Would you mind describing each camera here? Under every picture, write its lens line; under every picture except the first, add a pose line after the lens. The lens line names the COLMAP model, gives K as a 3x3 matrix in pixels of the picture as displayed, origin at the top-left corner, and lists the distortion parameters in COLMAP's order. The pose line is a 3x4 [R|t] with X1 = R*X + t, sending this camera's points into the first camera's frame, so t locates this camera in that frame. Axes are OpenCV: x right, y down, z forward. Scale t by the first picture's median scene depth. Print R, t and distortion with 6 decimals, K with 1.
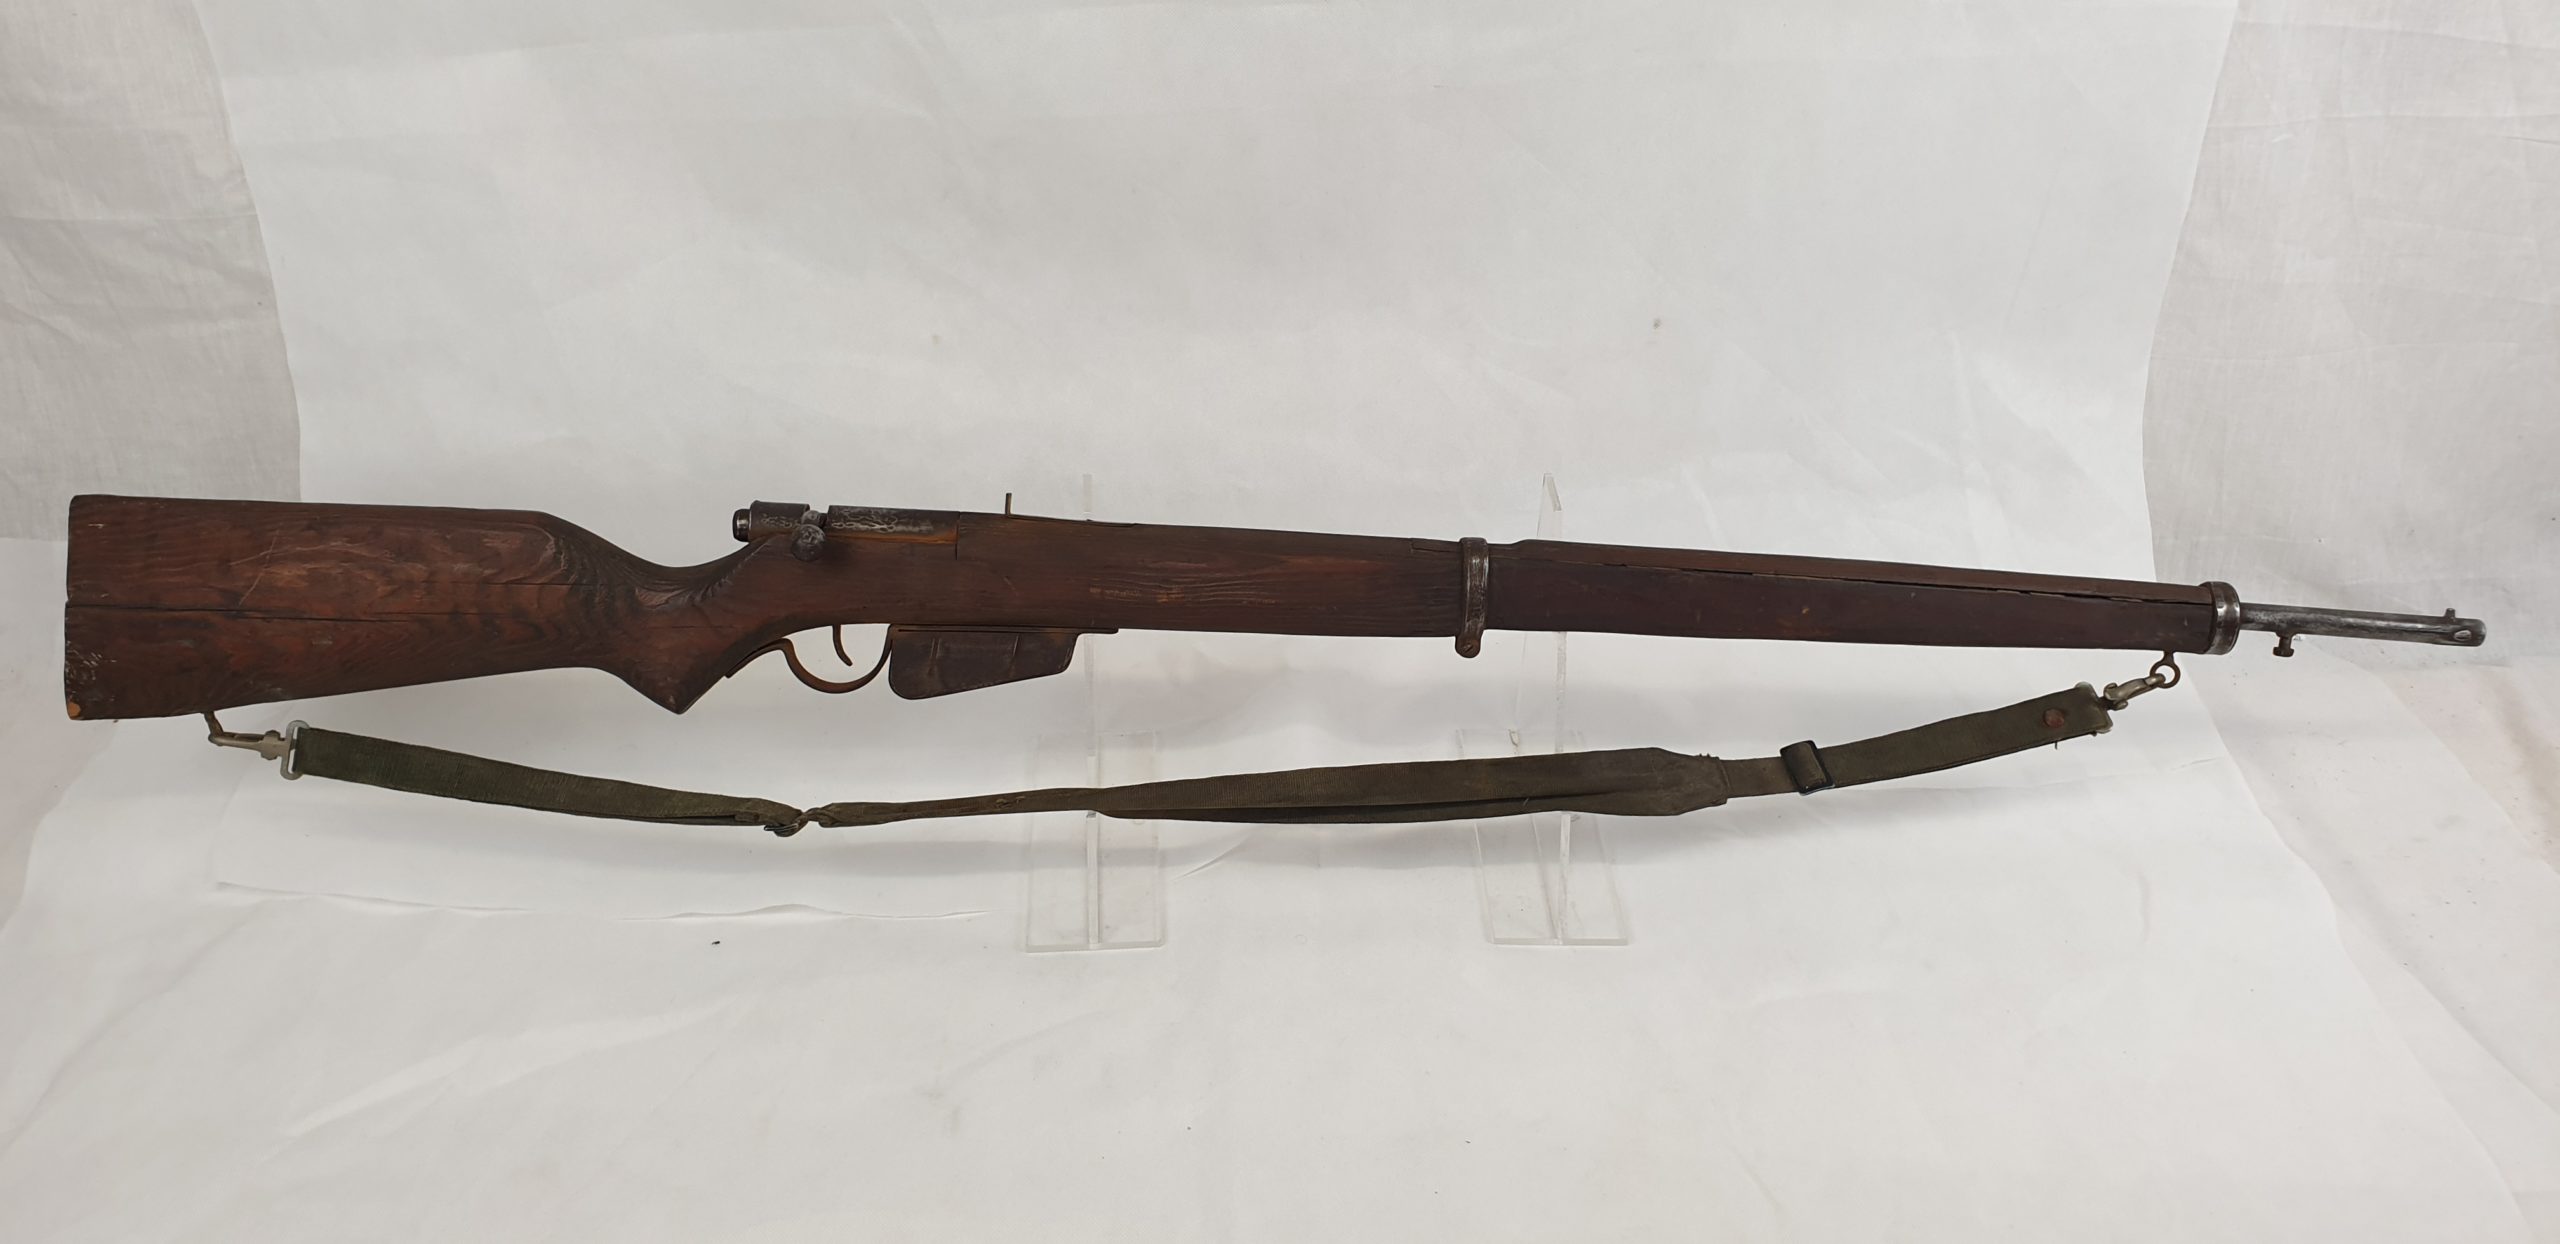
lens RADIAL K [[1953.9, 0, 1324.8], [0, 1953.9, 575.3], [0, 0, 1]] dist [0.014975, 0.012044]
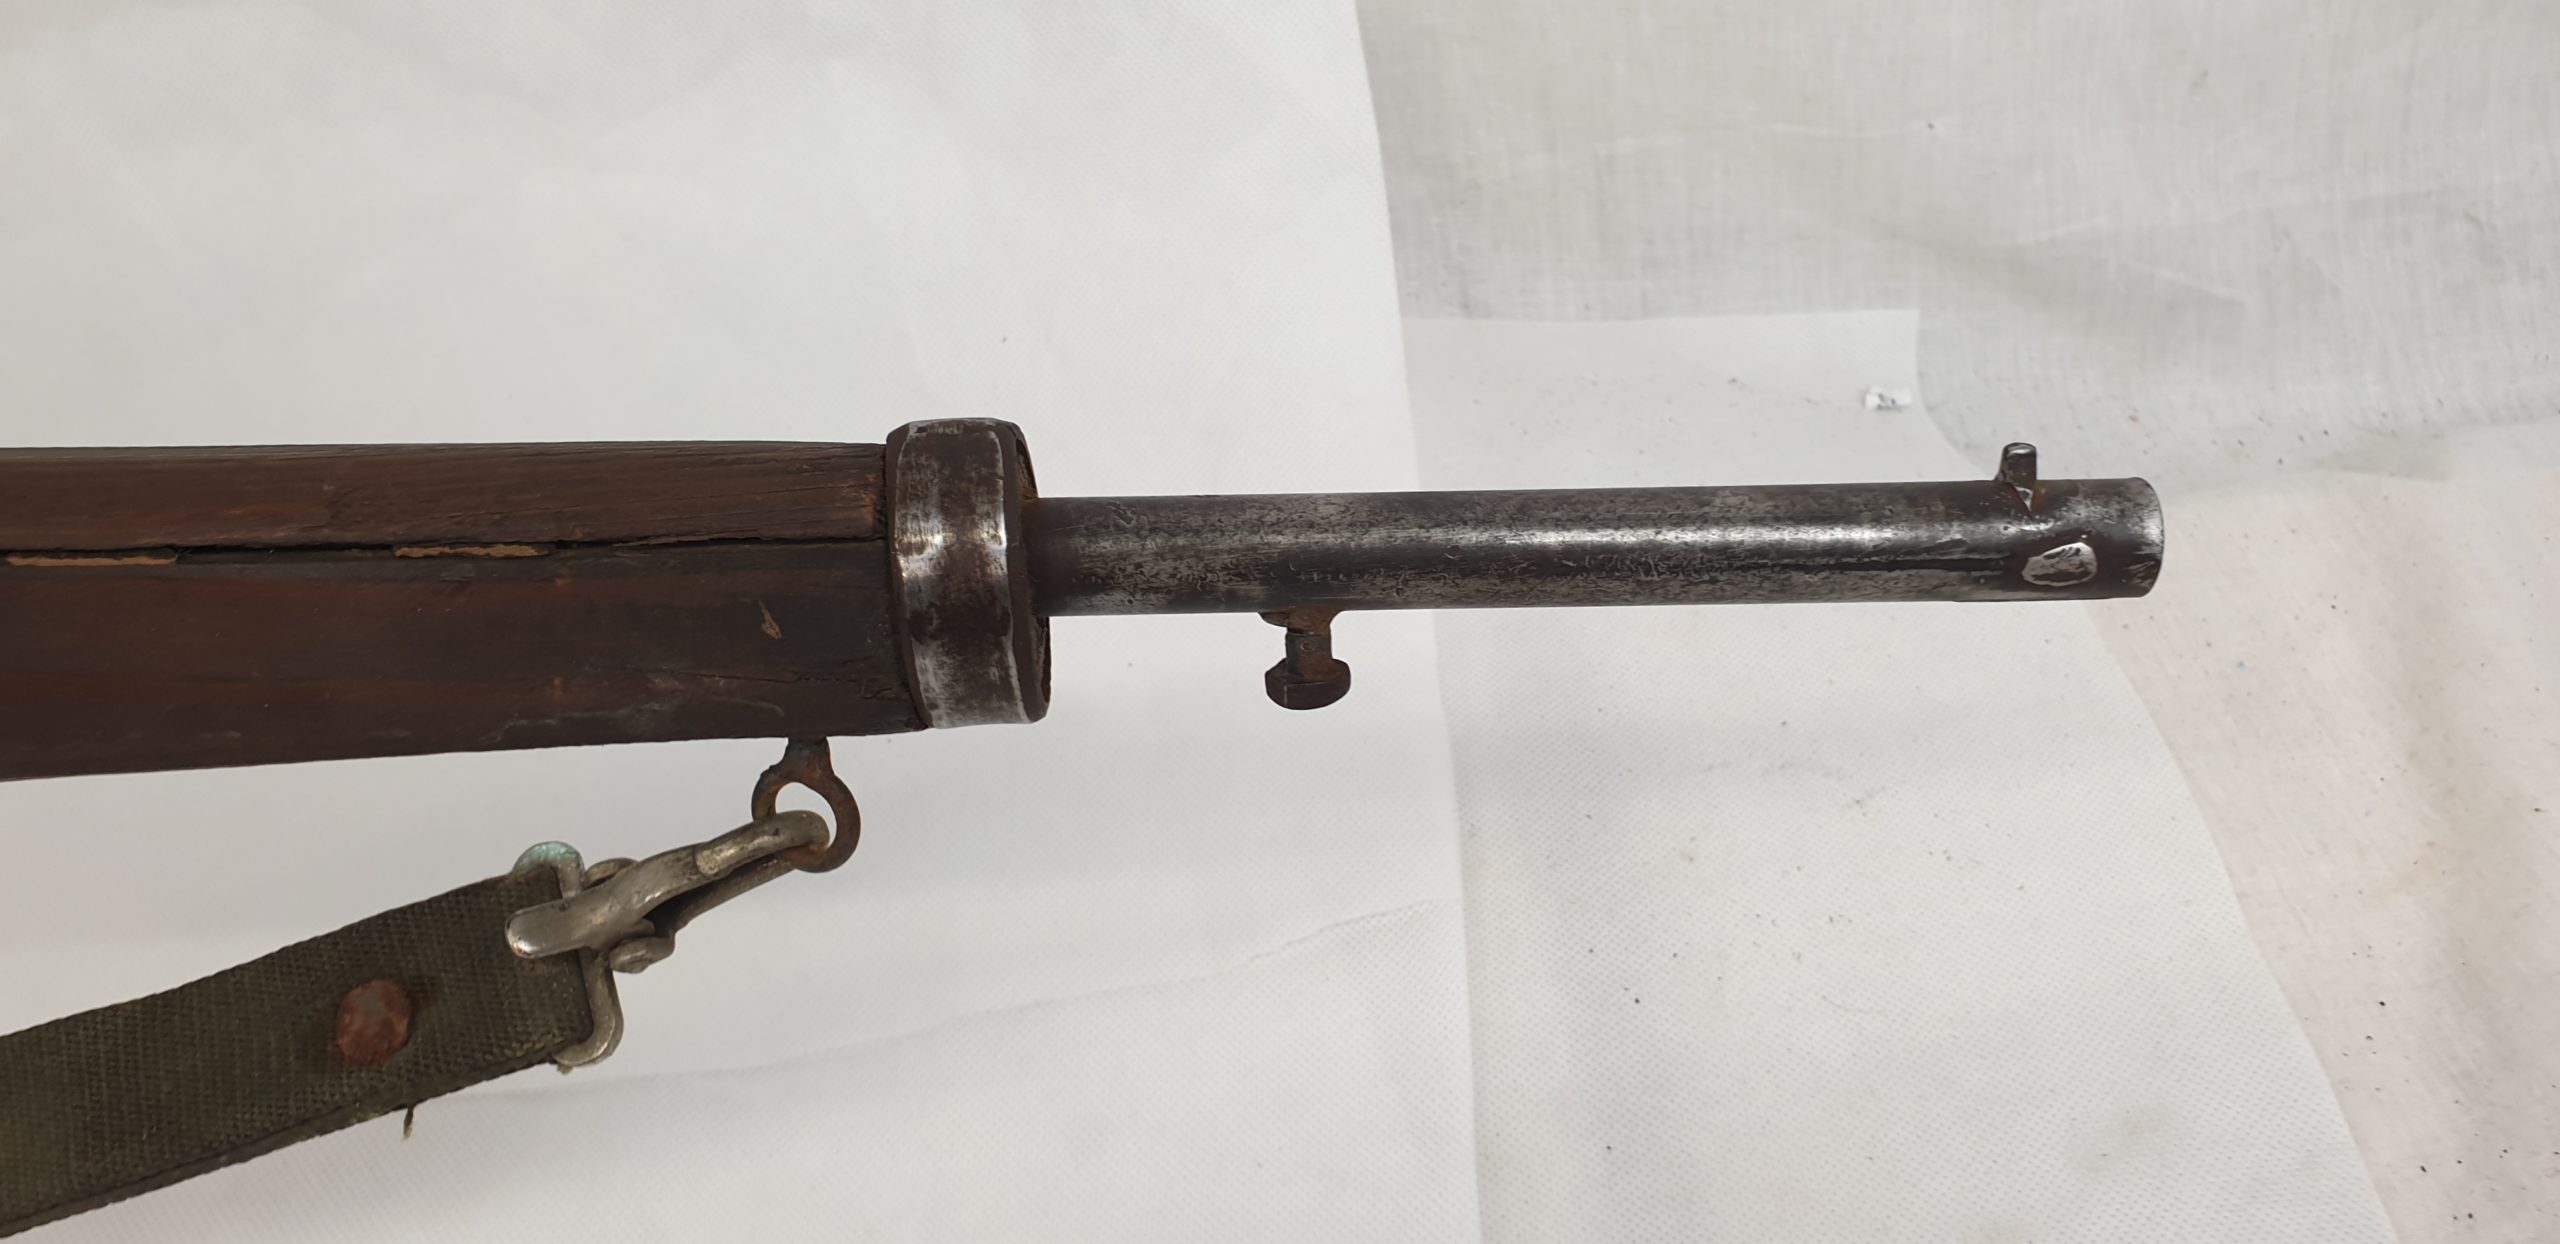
lens RADIAL K [[1961.3, 0, 1324.6], [0, 1961.3, 639.9], [0, 0, 1]] dist [0.017967, 0.005686]
pose [[0.995420, -0.070059, -0.065039, 0.520548], [0.082710, 0.972323, 0.218509, -0.017763], [0.047930, -0.222888, 0.973665, 0.792394]]
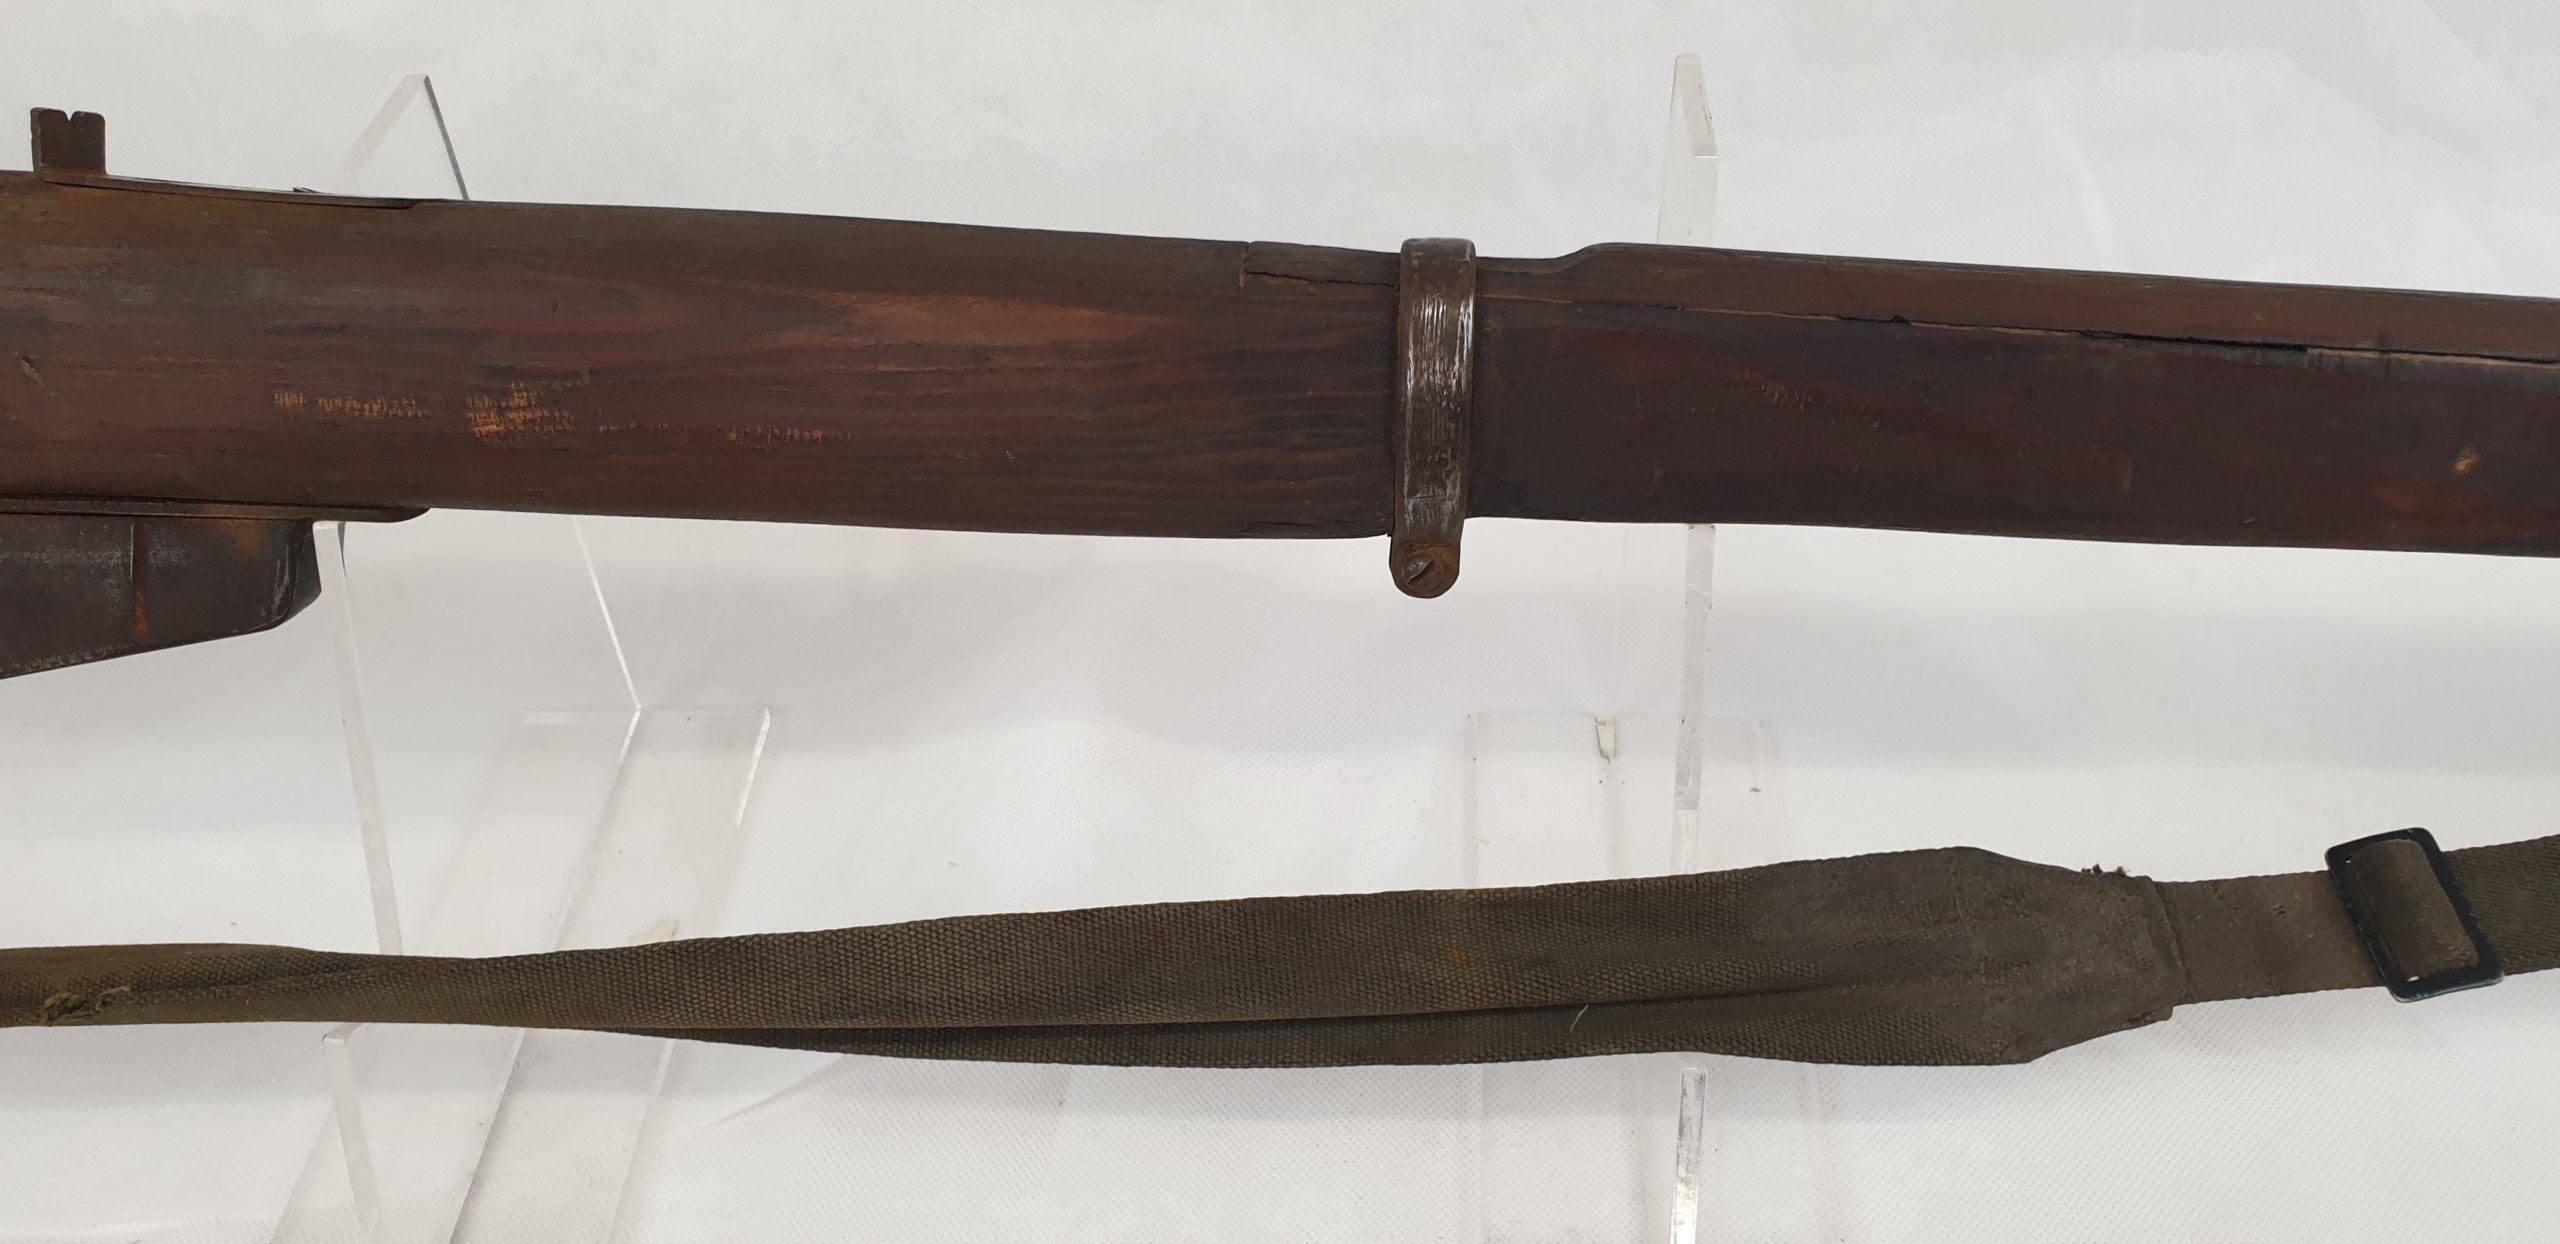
lens RADIAL K [[1961.3, 0, 1324.6], [0, 1961.3, 639.9], [0, 0, 1]] dist [0.017967, 0.005686]
pose [[0.993728, 0.014583, -0.110868, 0.093323], [0.001524, 0.989601, 0.143832, -0.000178], [0.111812, -0.143099, 0.983372, 0.647449]]
